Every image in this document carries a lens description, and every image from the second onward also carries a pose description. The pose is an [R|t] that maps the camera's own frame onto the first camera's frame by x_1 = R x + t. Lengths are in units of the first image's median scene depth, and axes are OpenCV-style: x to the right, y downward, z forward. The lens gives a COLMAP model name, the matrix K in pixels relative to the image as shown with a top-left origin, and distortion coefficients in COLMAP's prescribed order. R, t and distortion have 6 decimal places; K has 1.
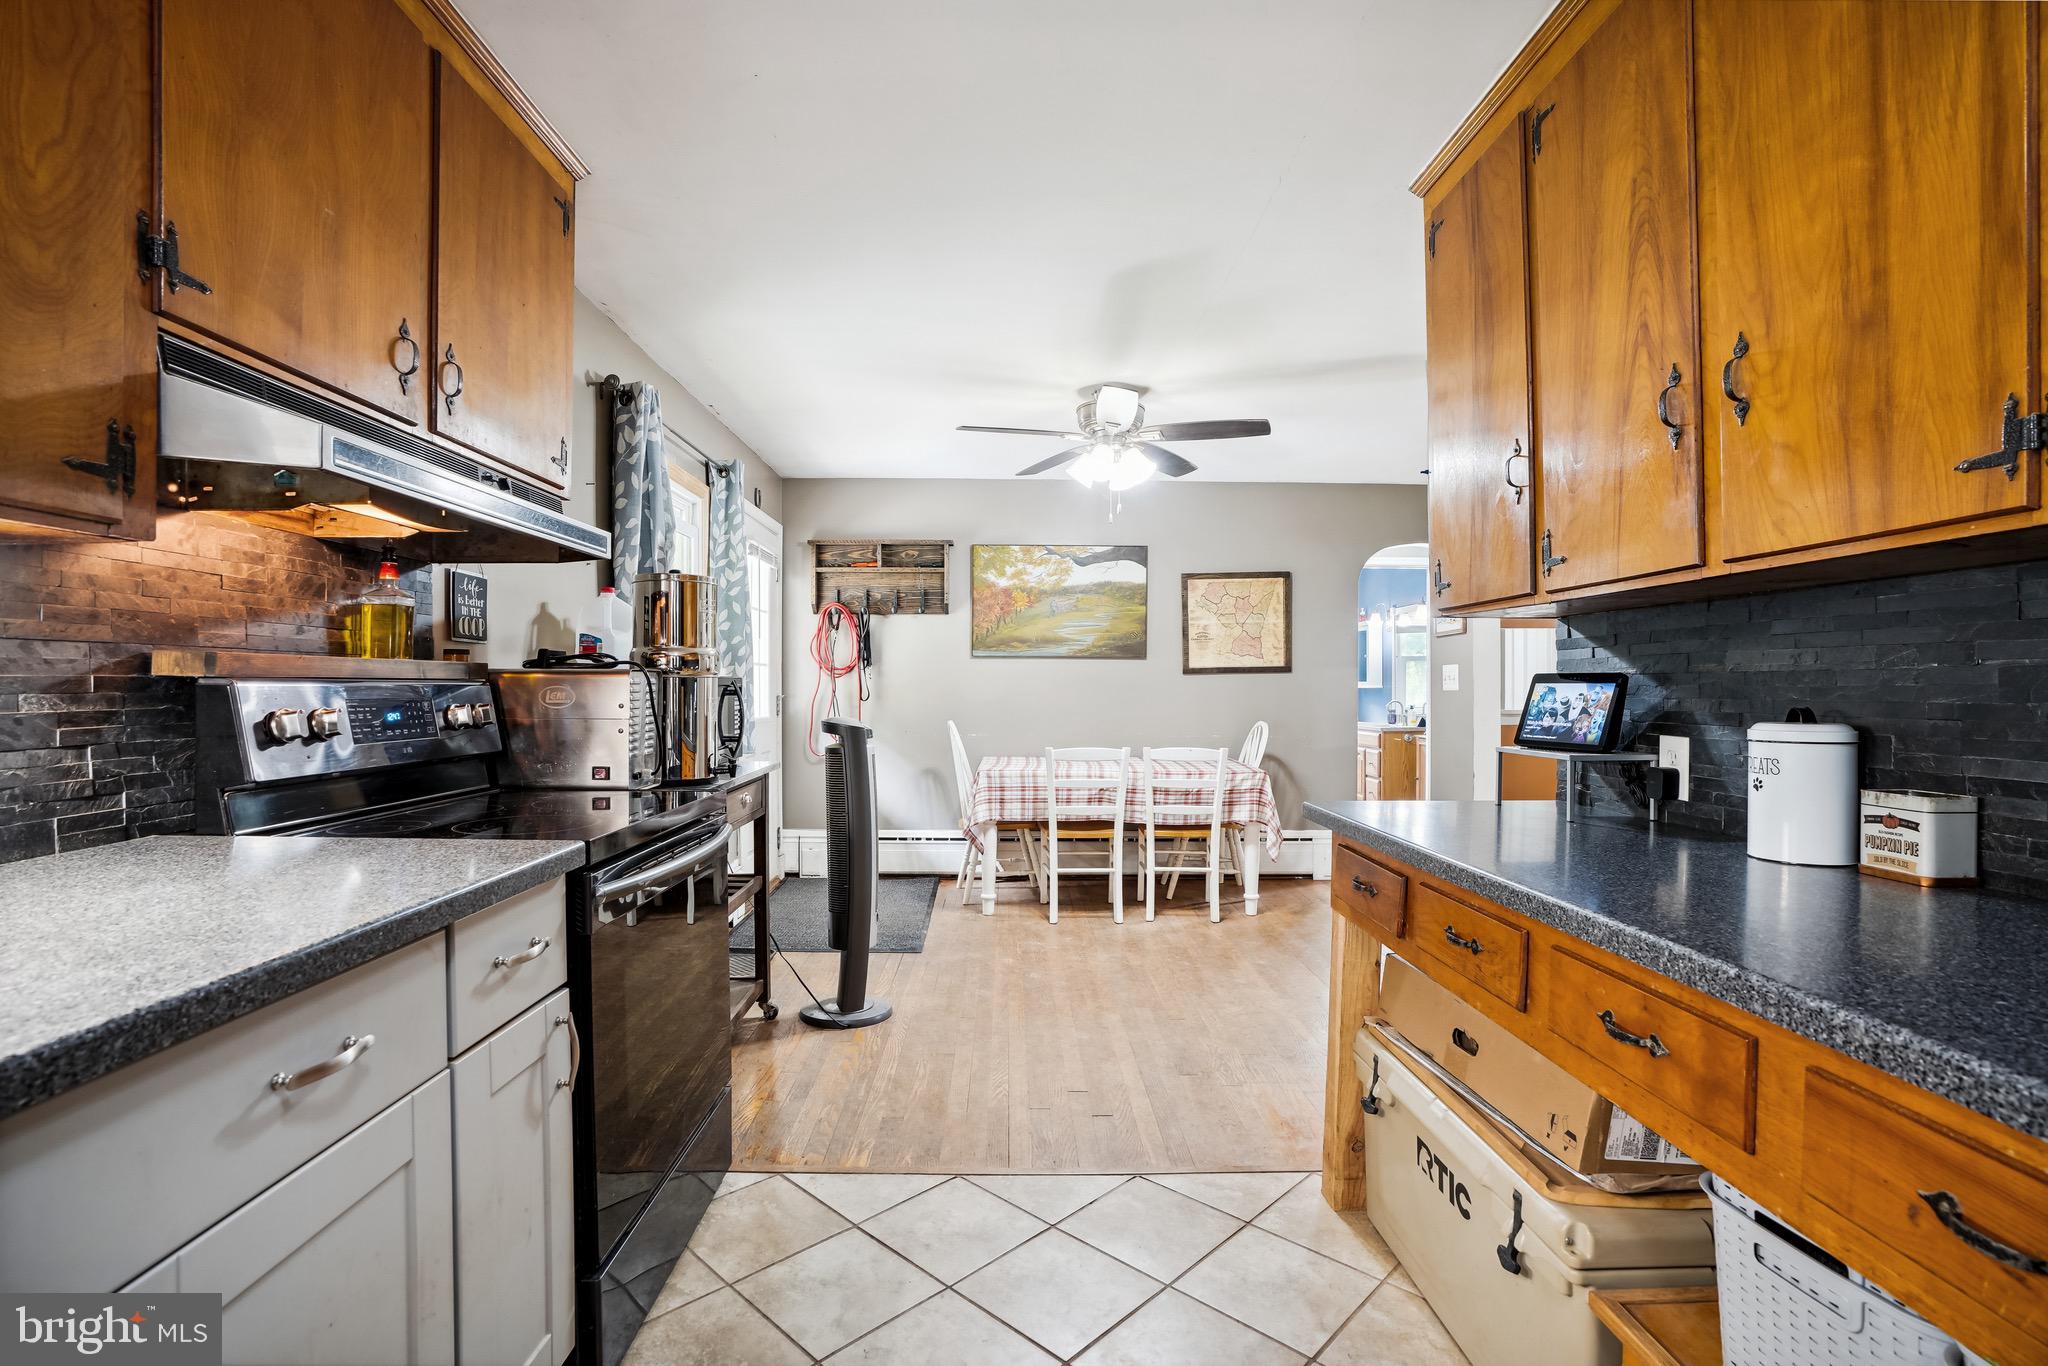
lens RADIAL K [[936.7, 0, 992.3], [0, 936.7, 690.9], [0, 0, 1]] dist [-0.069083, 0.020578]
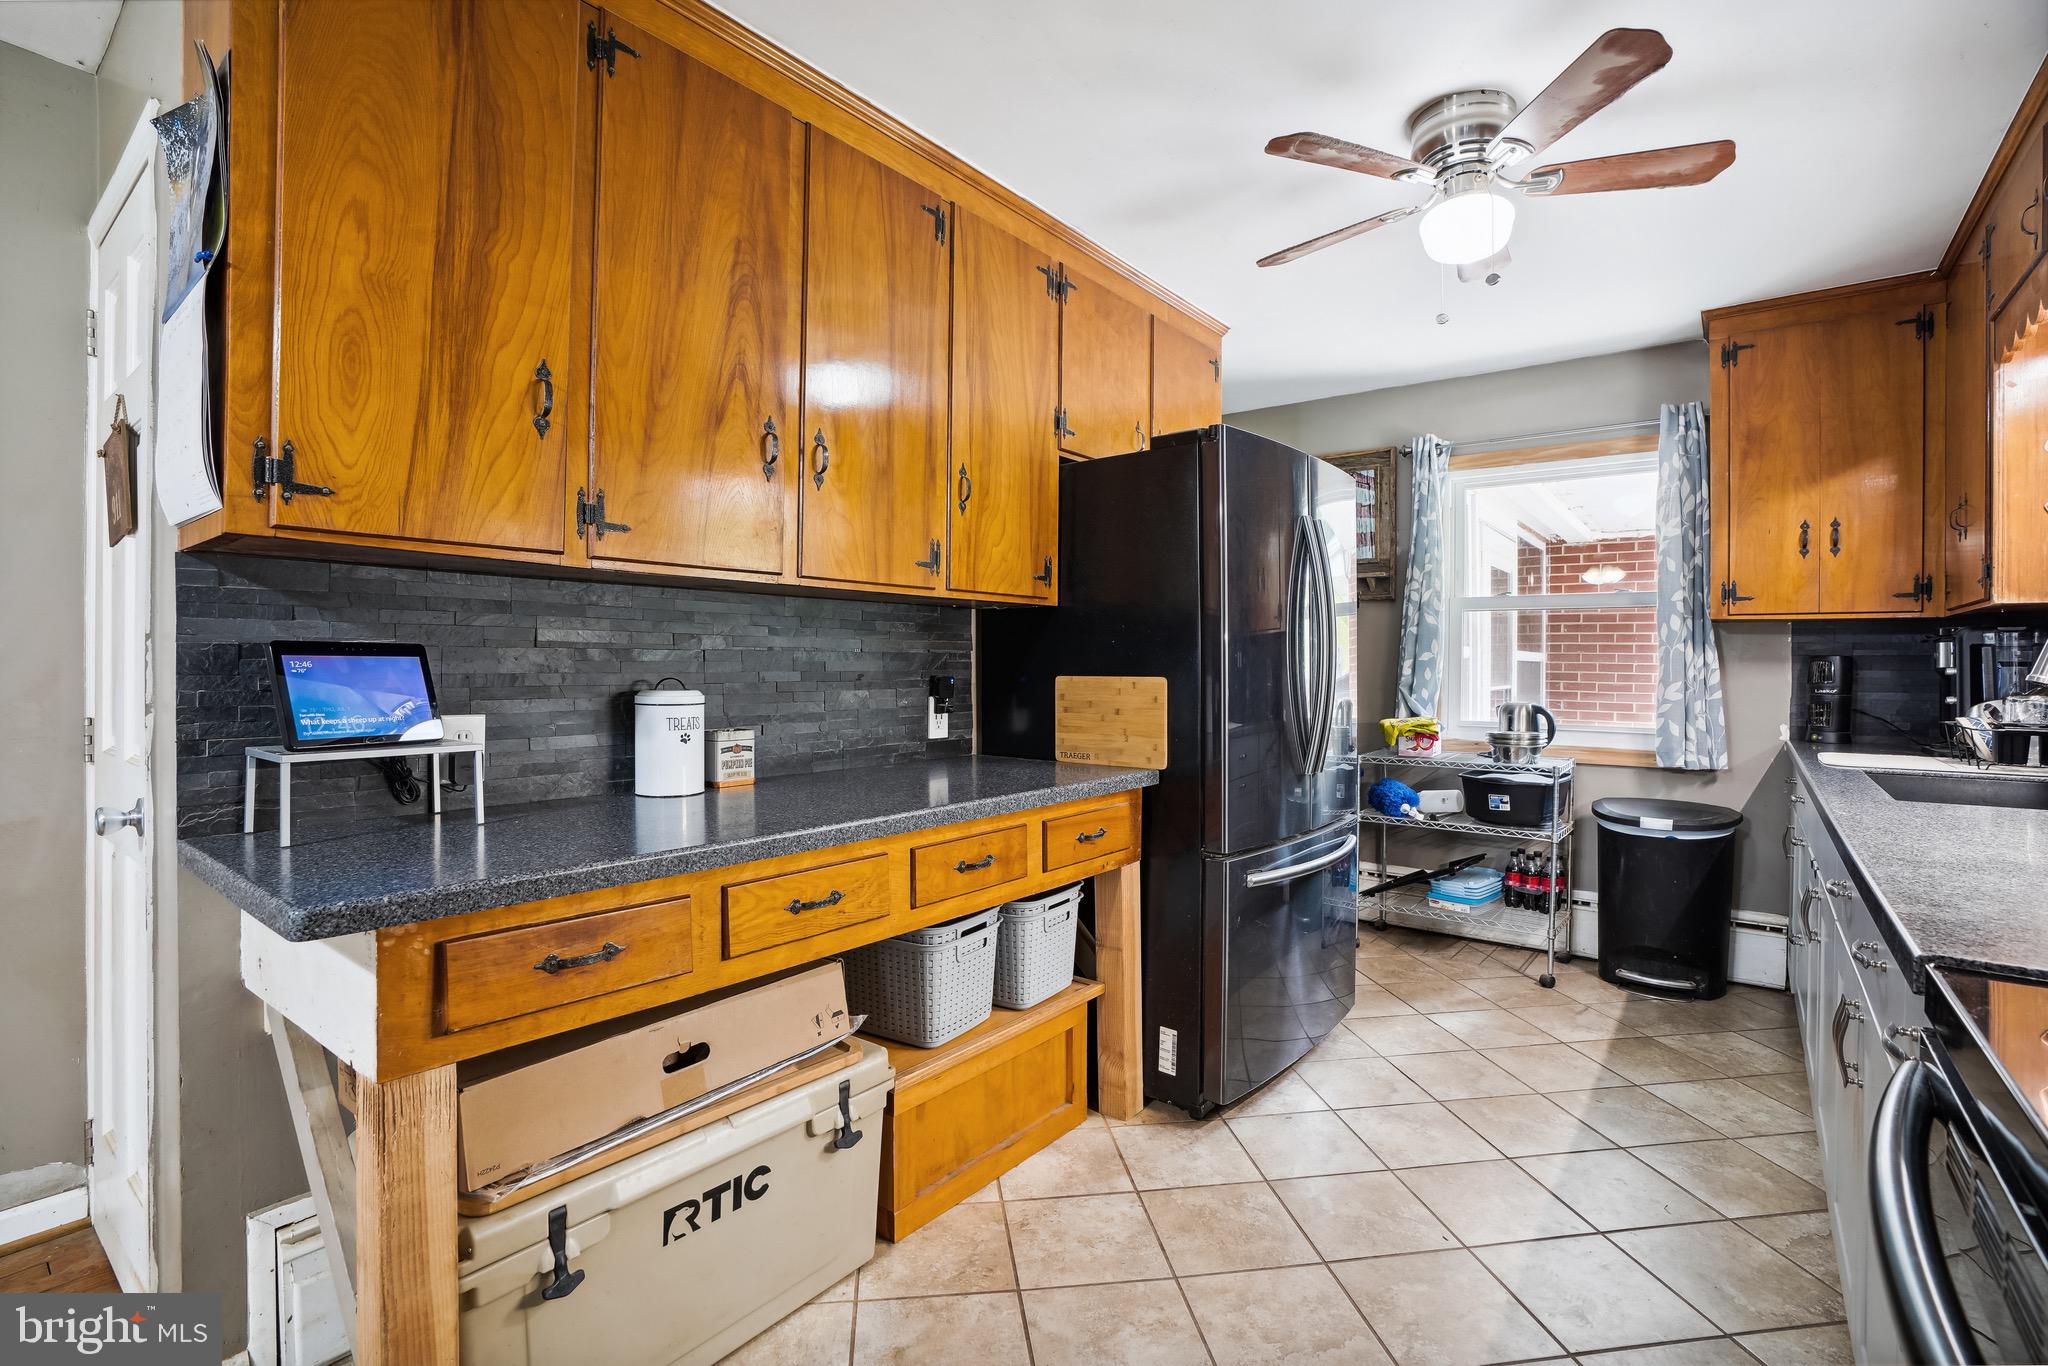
lens RADIAL K [[936.7, 0, 1005.0], [0, 936.7, 674.1], [0, 0, 1]] dist [-0.069083, 0.020578]
pose [[-0.776680, -0.012914, 0.629763, -0.284989], [-0.004886, 0.999883, 0.014478, -0.008174], [-0.629876, 0.008168, -0.776653, 1.444643]]
